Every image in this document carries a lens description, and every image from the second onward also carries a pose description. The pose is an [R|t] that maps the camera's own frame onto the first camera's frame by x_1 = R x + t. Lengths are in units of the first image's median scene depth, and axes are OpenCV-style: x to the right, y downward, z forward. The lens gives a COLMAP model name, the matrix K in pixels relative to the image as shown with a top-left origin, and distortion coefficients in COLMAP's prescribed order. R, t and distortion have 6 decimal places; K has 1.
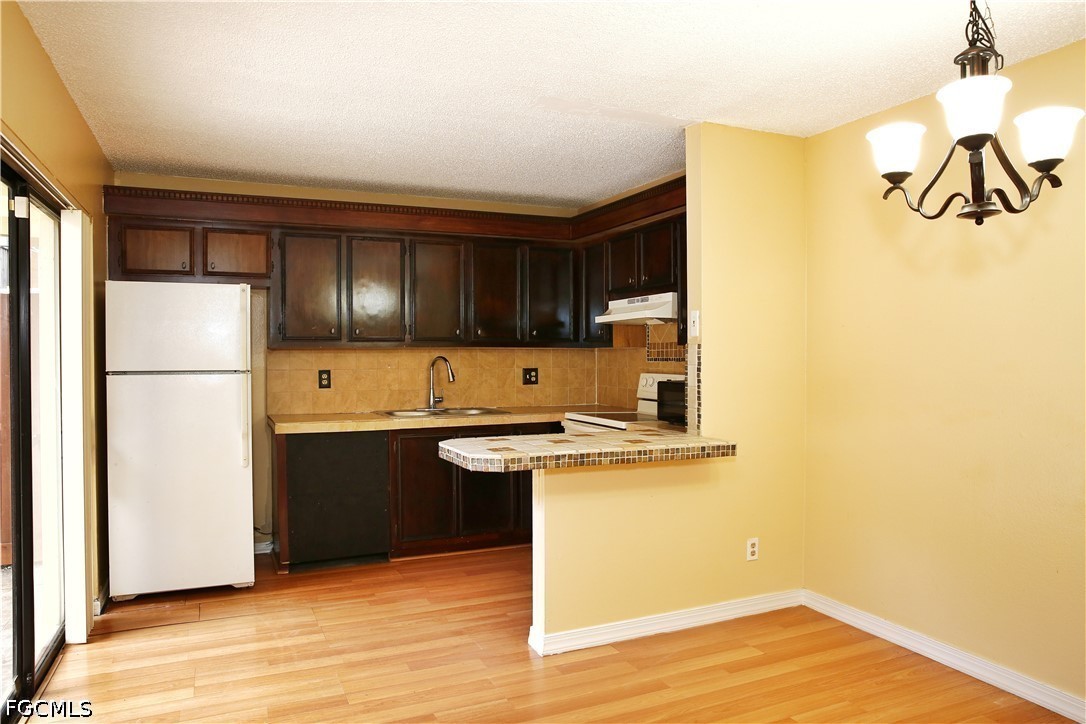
lens RADIAL K [[738.0, 0, 543.6], [0, 738.0, 364.6], [0, 0, 1]] dist [-0.106813, 0.081513]
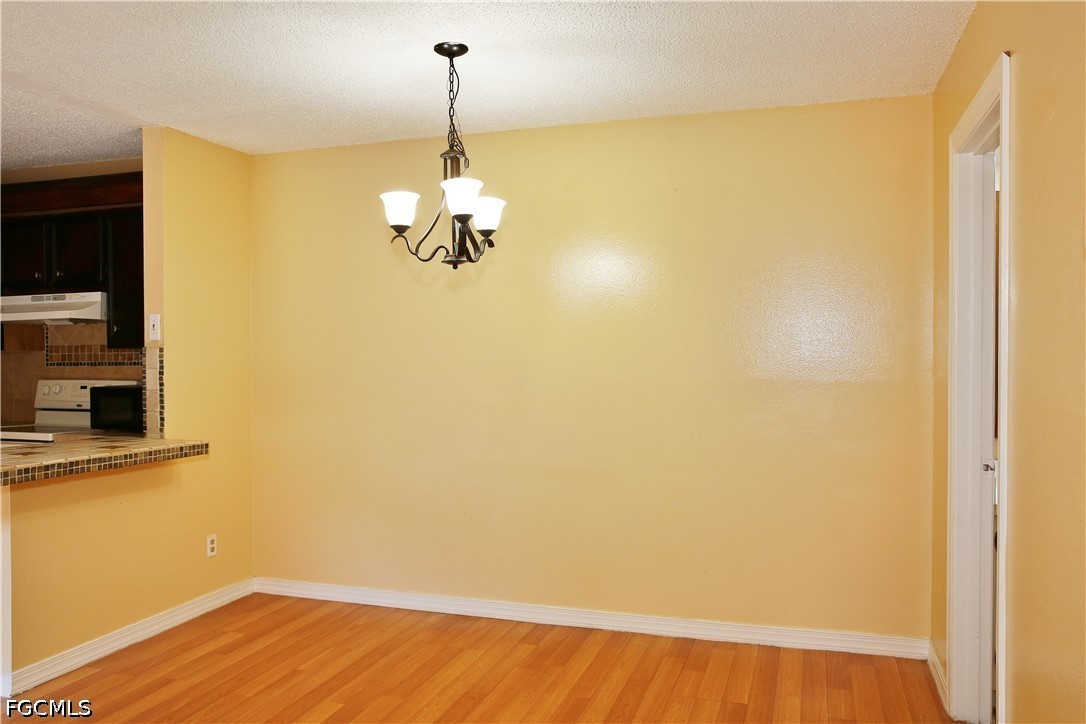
lens RADIAL K [[830.3, 0, 543.0], [0, 830.3, 362.0], [0, 0, 1]] dist [-0.038284, 0.005930]
pose [[0.670581, -0.007232, 0.741801, -0.265123], [0.014583, 0.999888, -0.003436, 0.003133], [-0.741693, 0.013122, 0.670611, -0.140026]]
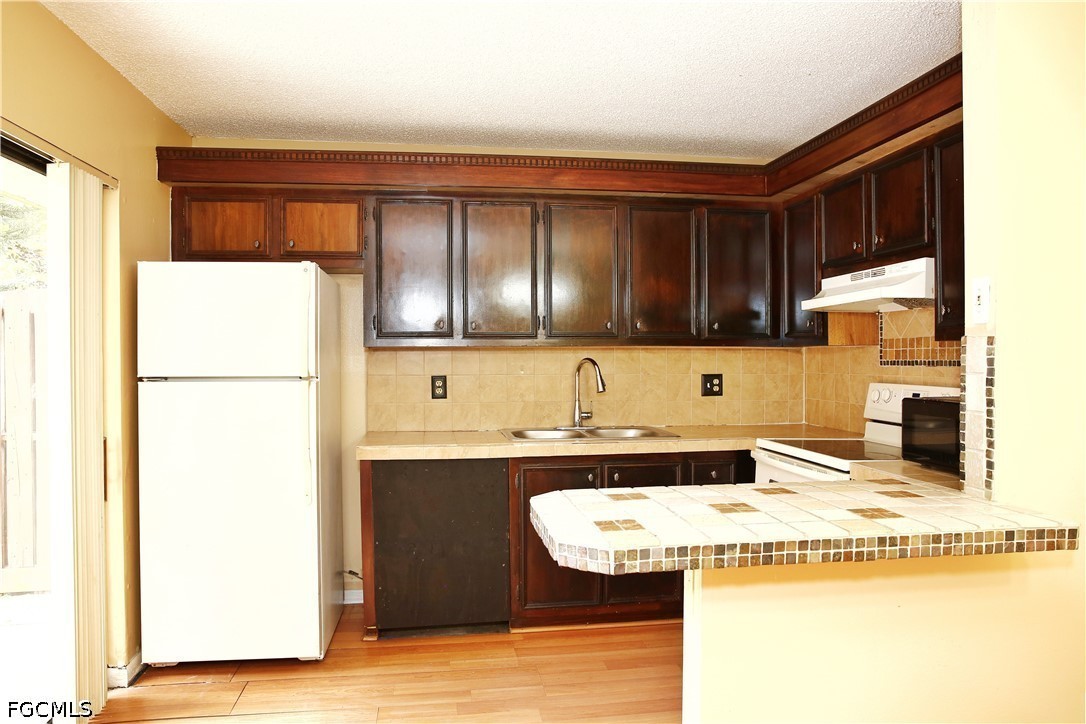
lens RADIAL K [[738.0, 0, 543.6], [0, 738.0, 364.6], [0, 0, 1]] dist [-0.106813, 0.081513]
pose [[0.962049, 0.002761, -0.272861, 0.031989], [-0.003474, 0.999992, -0.002127, -0.003975], [0.272853, 0.002994, 0.962051, 0.368345]]
